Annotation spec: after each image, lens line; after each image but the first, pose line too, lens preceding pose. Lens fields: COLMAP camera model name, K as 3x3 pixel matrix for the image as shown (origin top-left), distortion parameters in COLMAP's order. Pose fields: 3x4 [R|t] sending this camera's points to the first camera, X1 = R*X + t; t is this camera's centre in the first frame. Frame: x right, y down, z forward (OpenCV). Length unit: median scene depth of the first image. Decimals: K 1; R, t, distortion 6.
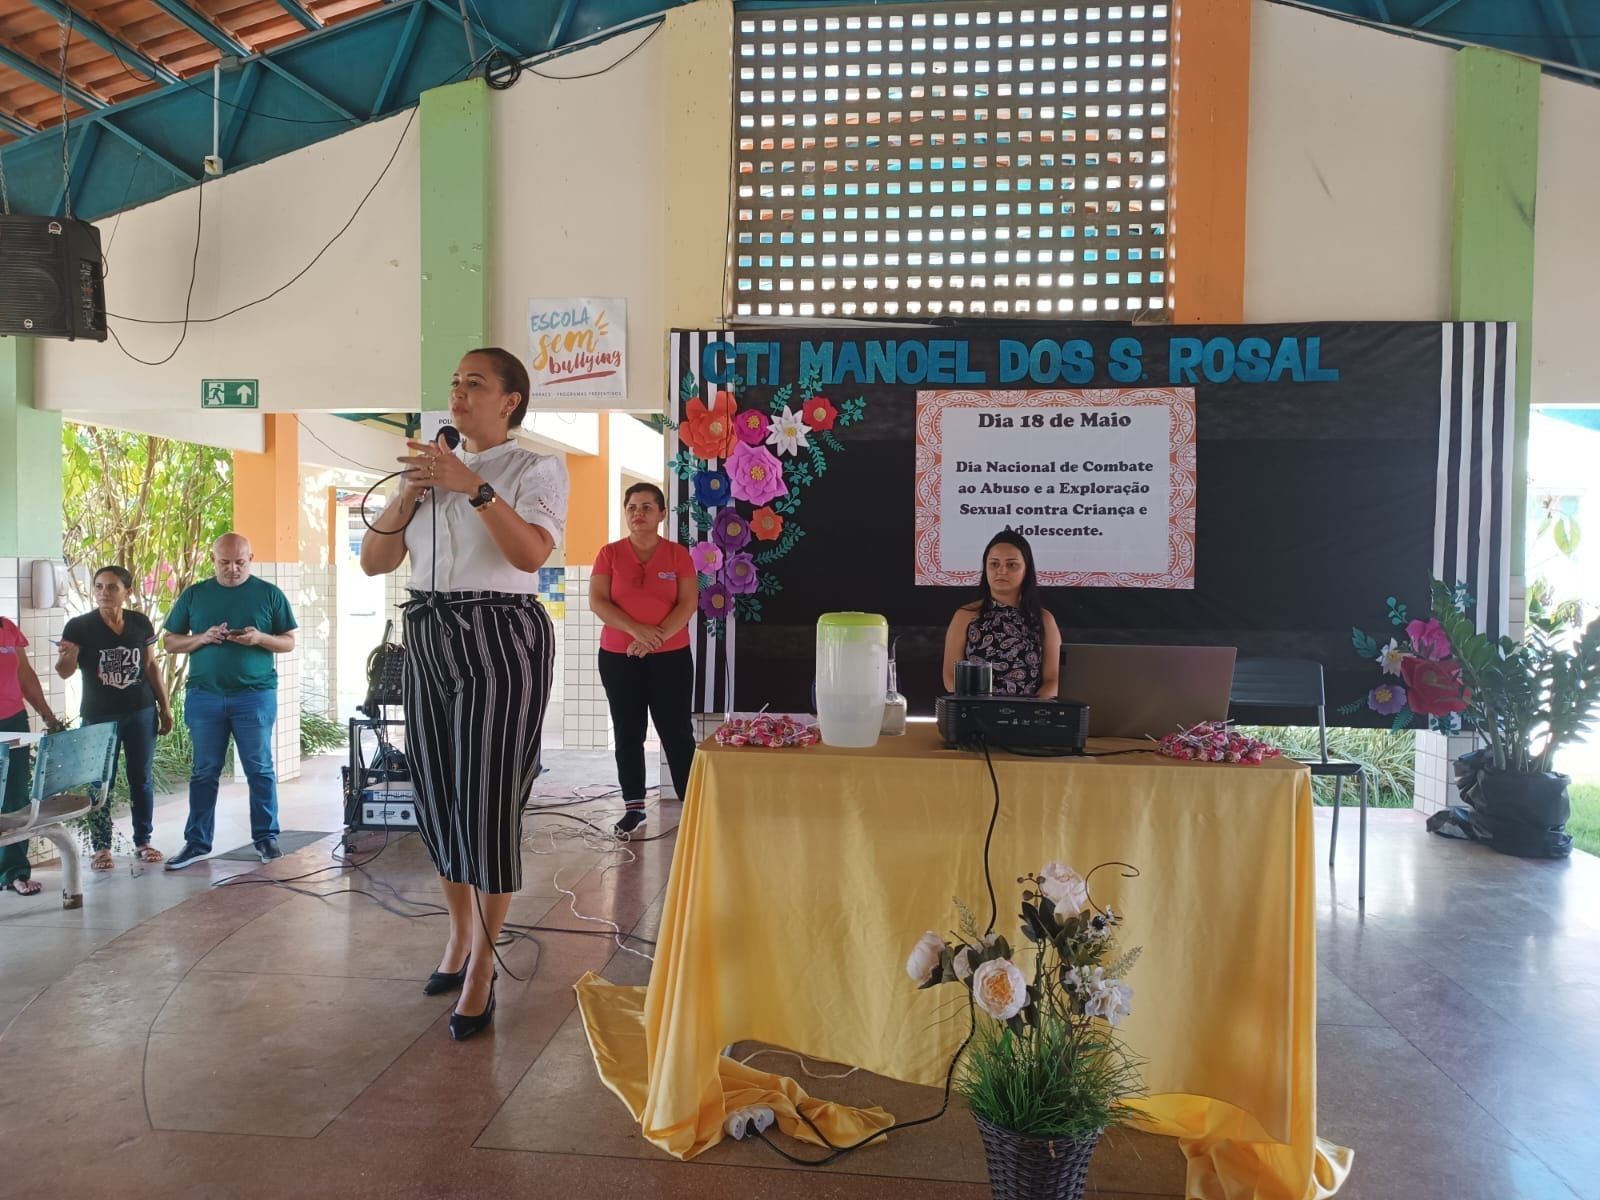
lens RADIAL K [[1154.9, 0, 797.4], [0, 1154.9, 596.3], [0, 0, 1]] dist [0.025592, -0.008465]
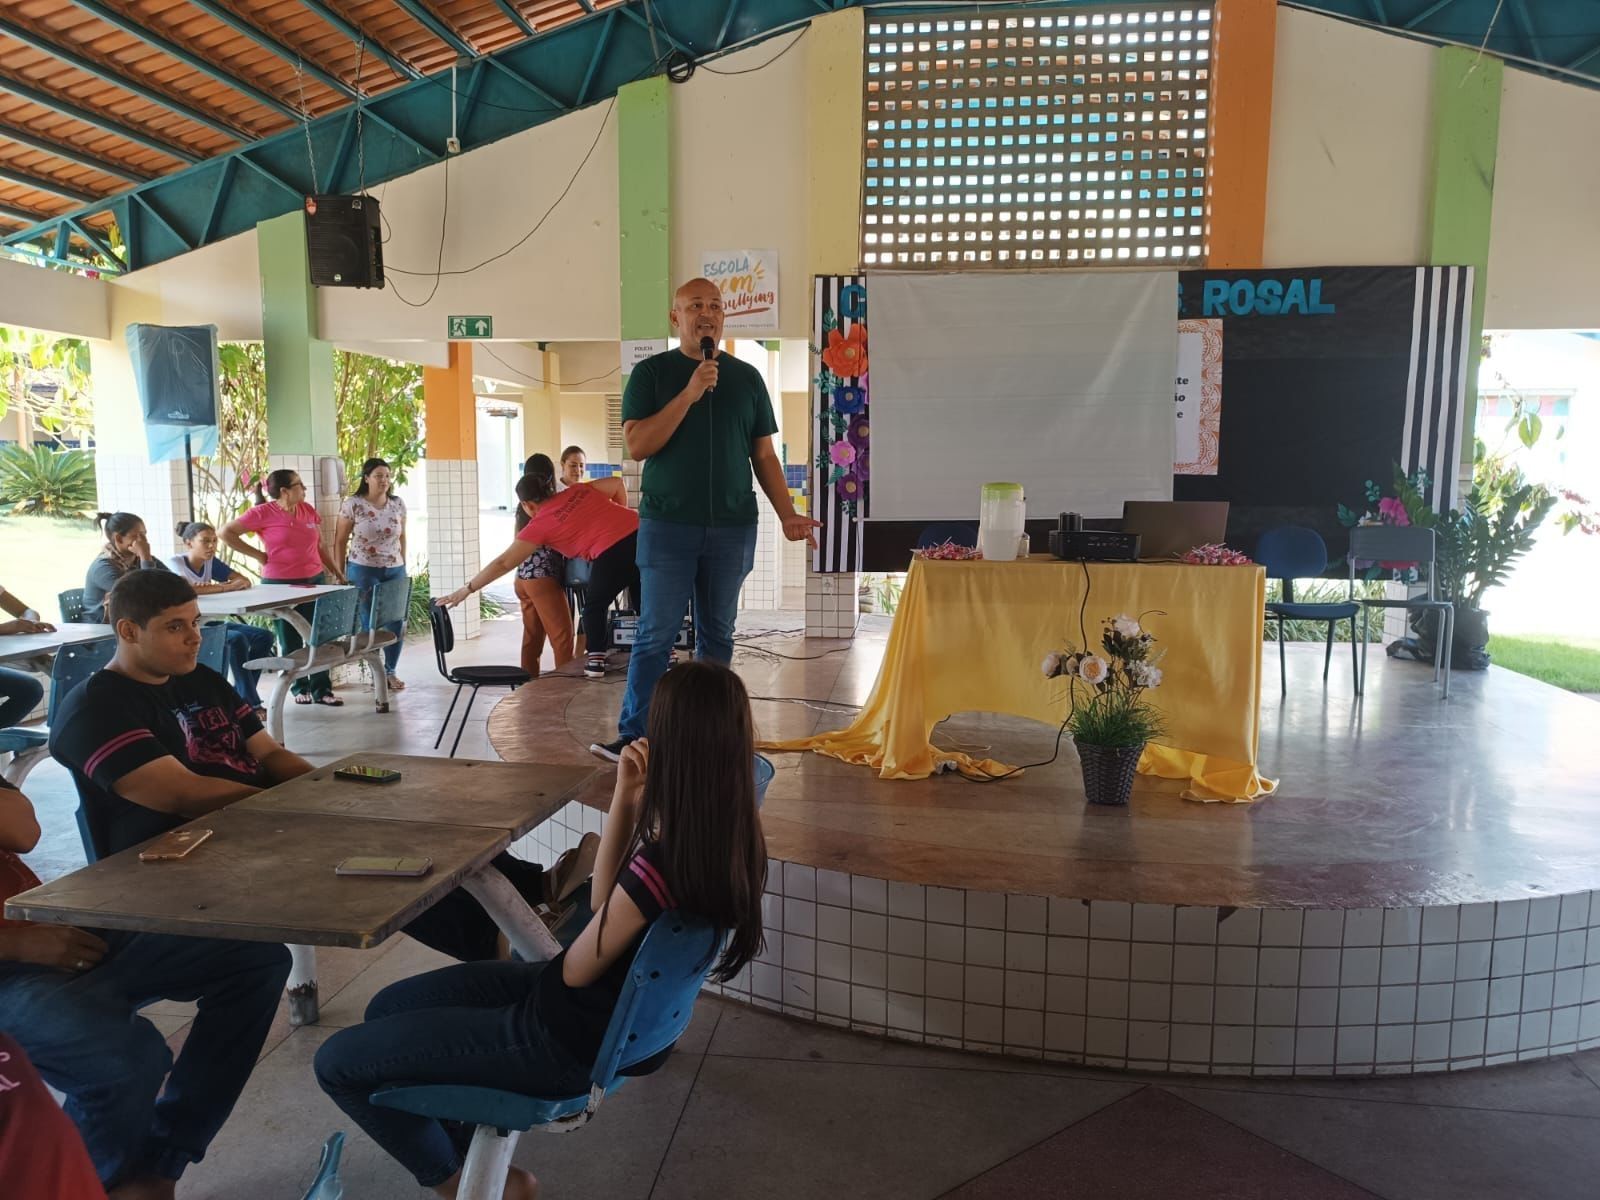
lens RADIAL K [[1154.9, 0, 799.3], [0, 1154.9, 601.3], [0, 0, 1]] dist [0.025592, -0.008465]
pose [[0.999583, -0.000498, -0.028860, -0.091014], [0.003115, 0.995873, 0.090703, 0.014986], [0.028695, -0.090755, 0.995460, -0.325722]]
